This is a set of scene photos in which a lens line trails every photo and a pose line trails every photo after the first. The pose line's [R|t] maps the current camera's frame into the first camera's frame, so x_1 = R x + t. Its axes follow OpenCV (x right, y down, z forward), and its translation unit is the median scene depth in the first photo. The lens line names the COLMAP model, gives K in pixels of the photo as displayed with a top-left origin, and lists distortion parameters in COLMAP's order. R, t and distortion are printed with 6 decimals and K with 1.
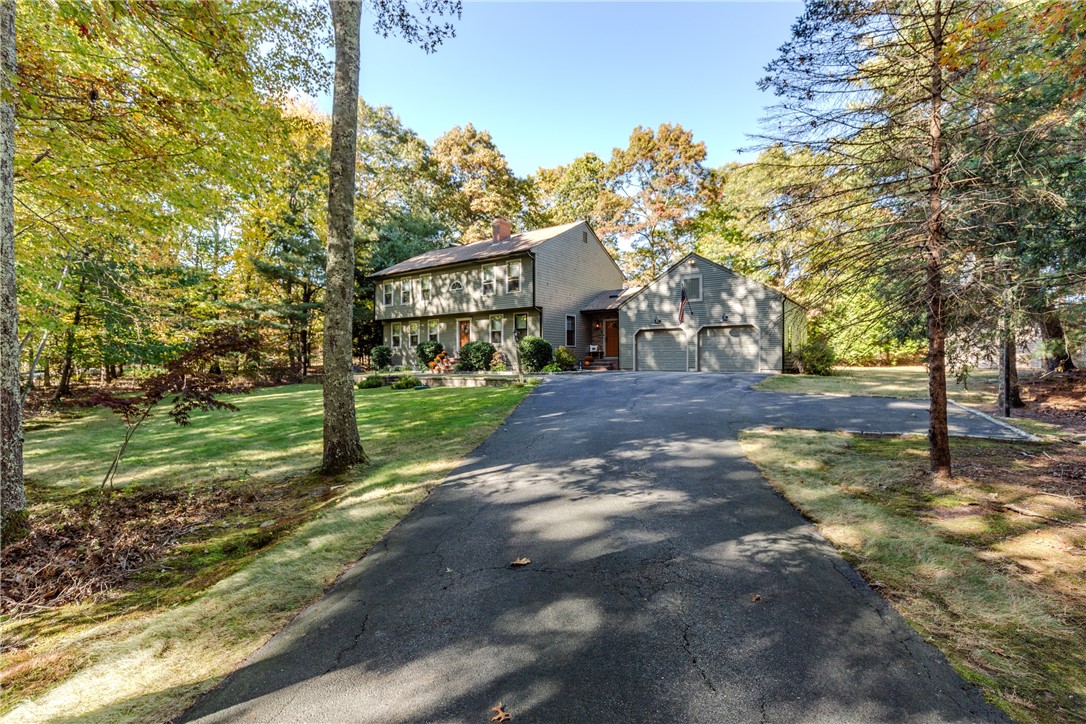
lens RADIAL K [[488.0, 0, 543.6], [0, 488.0, 365.4], [0, 0, 1]] dist [0.006029, -0.001917]
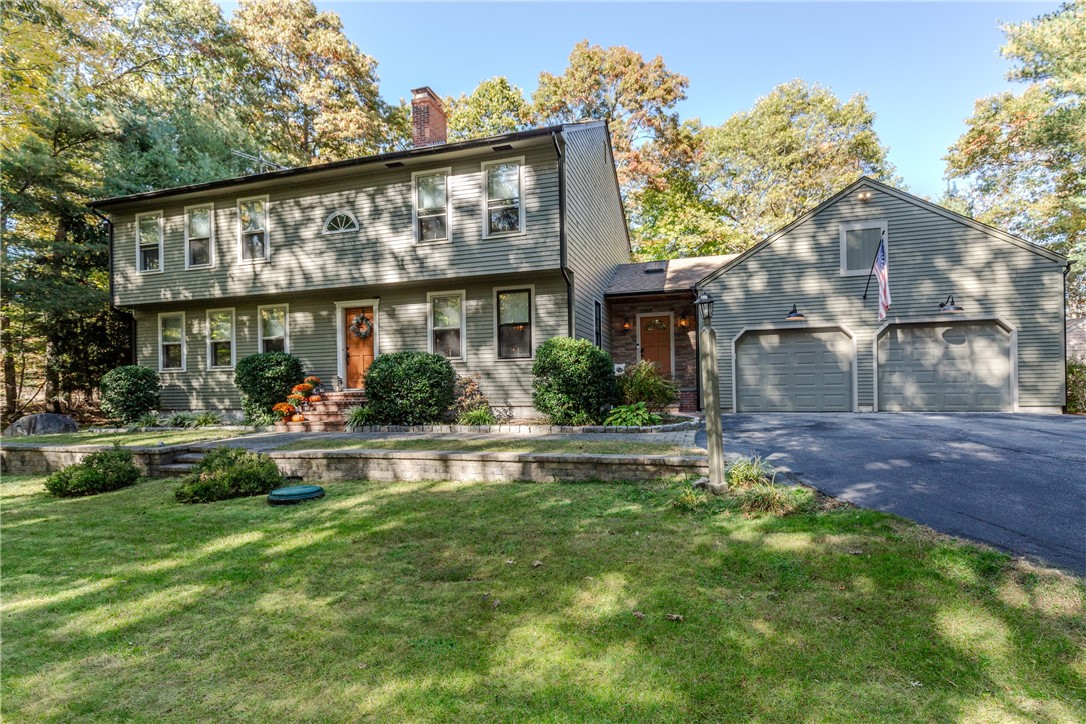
lens RADIAL K [[561.5, 0, 561.4], [0, 561.5, 390.7], [0, 0, 1]] dist [-0.005881, 0.001911]
pose [[0.943608, -0.016682, 0.330644, -0.165599], [0.018584, 0.999824, -0.002591, -0.012436], [-0.330543, 0.008590, 0.943752, 0.487912]]
